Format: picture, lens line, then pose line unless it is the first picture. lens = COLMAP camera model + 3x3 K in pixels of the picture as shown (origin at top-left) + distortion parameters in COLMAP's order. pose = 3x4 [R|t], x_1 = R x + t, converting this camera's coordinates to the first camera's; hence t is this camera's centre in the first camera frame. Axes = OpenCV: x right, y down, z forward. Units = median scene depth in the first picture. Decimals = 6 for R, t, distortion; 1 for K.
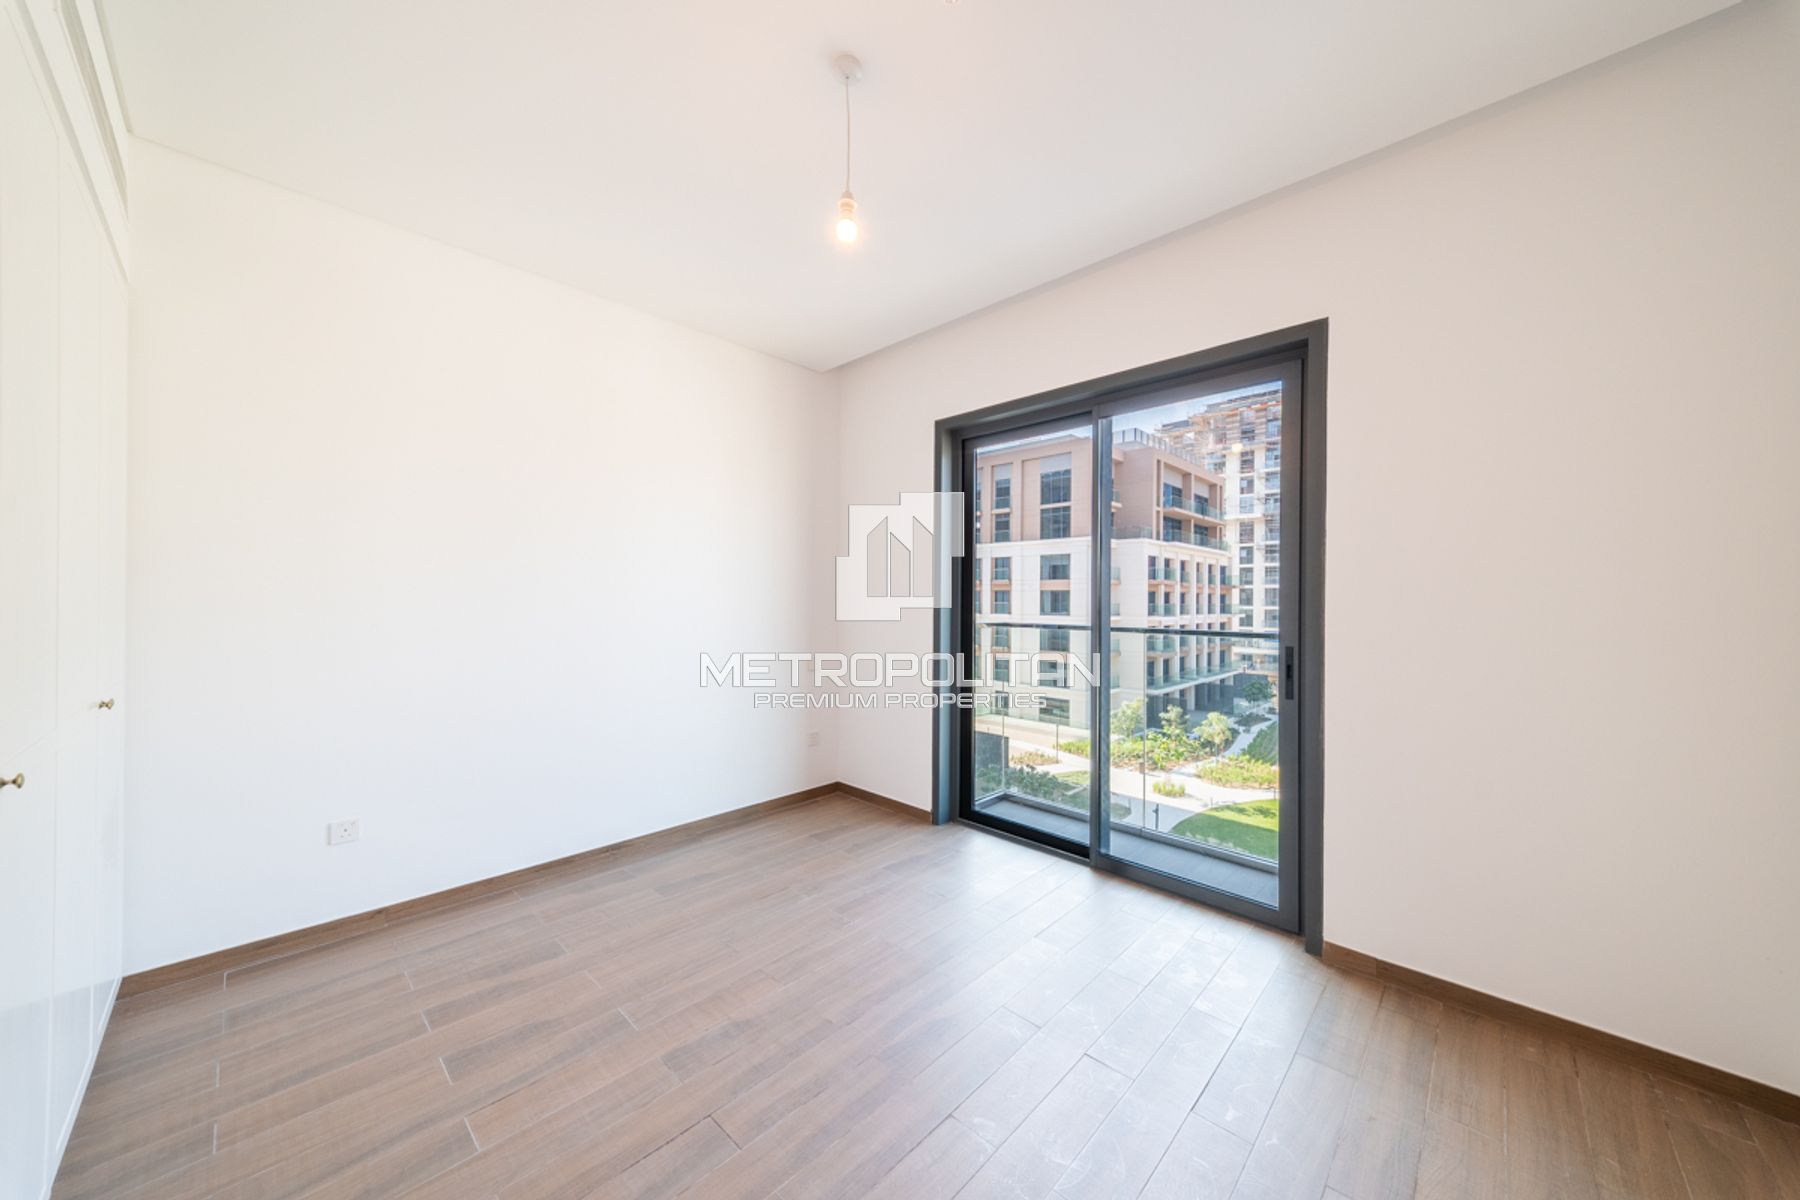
lens RADIAL K [[633.7, 0, 899.3], [0, 633.7, 606.6], [0, 0, 1]] dist [-0.000019, -0.000108]
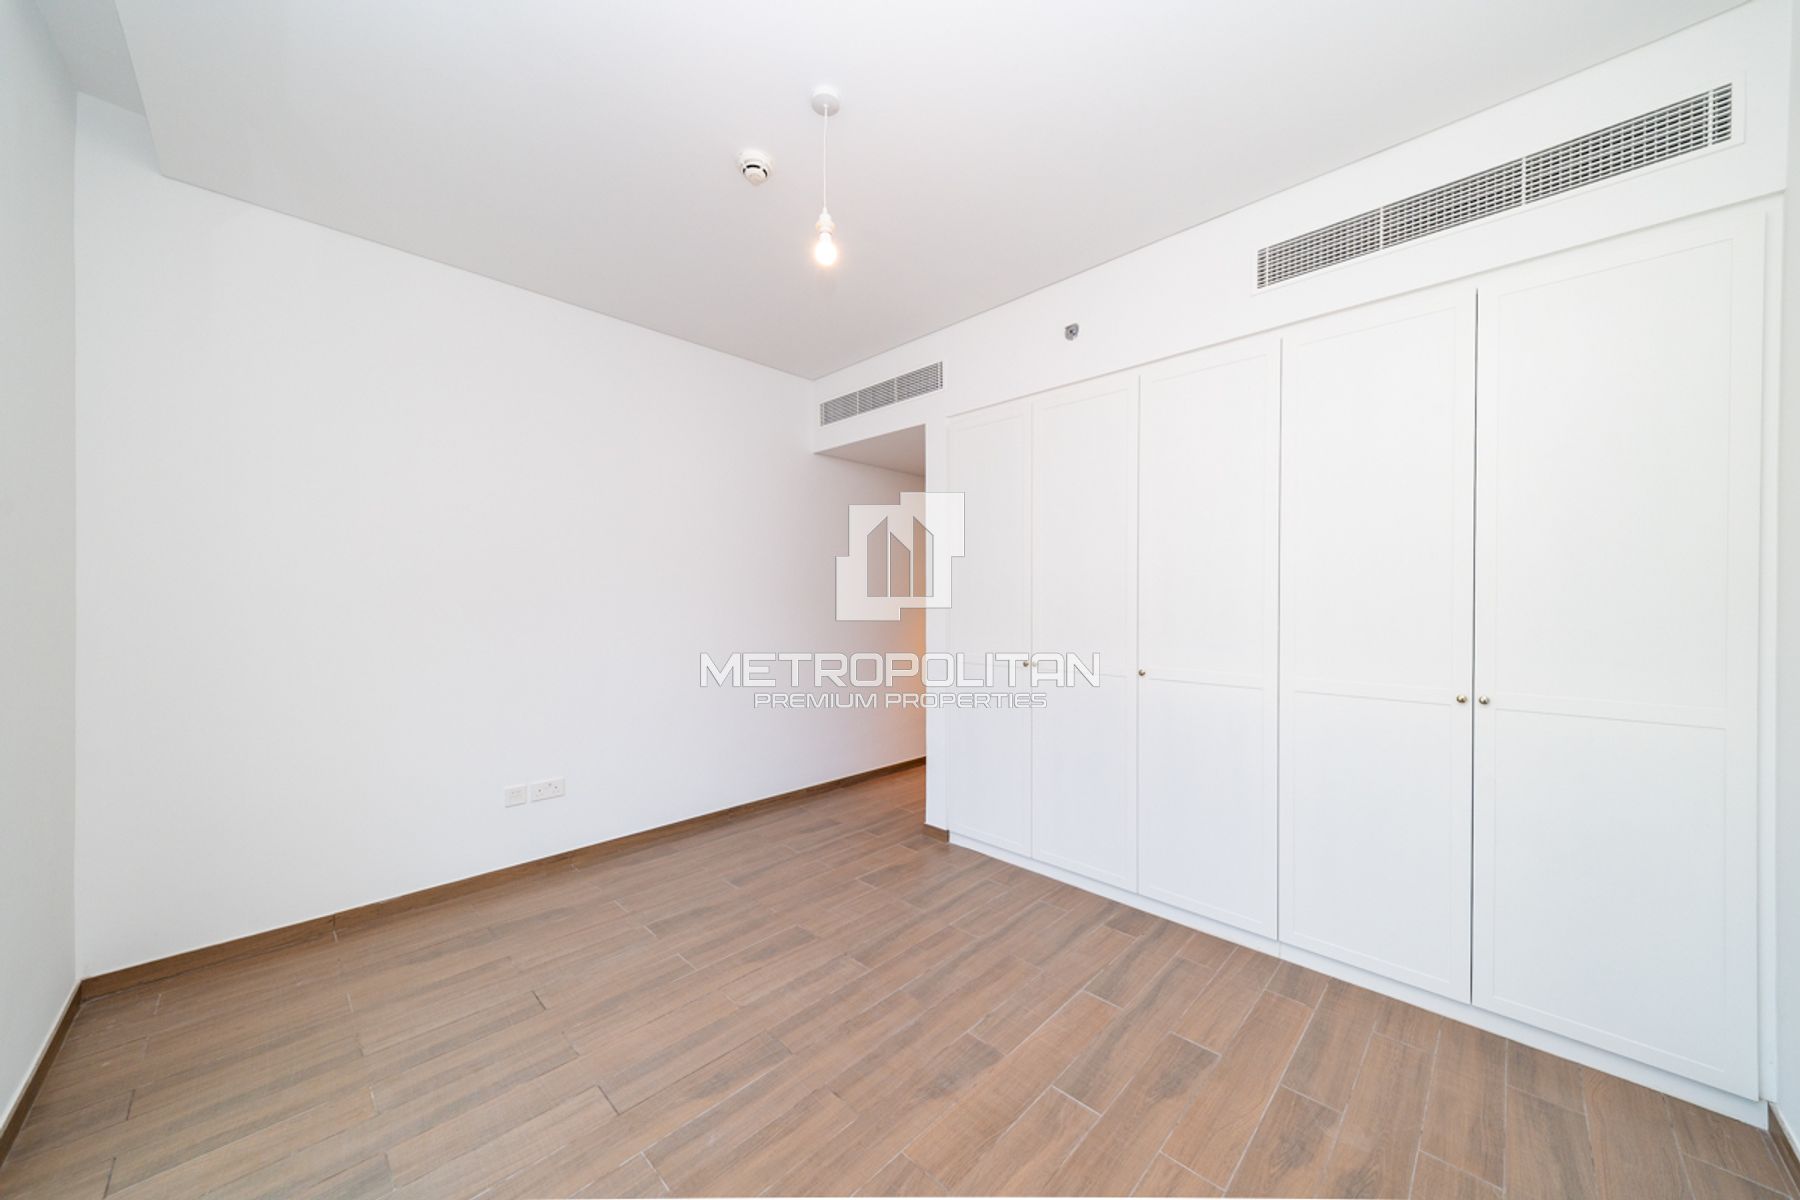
lens RADIAL K [[633.7, 0, 899.3], [0, 633.7, 606.6], [0, 0, 1]] dist [-0.000019, -0.000108]
pose [[-0.999899, -0.007187, 0.012278, -0.221528], [-0.007005, 0.999866, 0.014778, -0.017571], [-0.012383, 0.014690, -0.999815, 2.043521]]
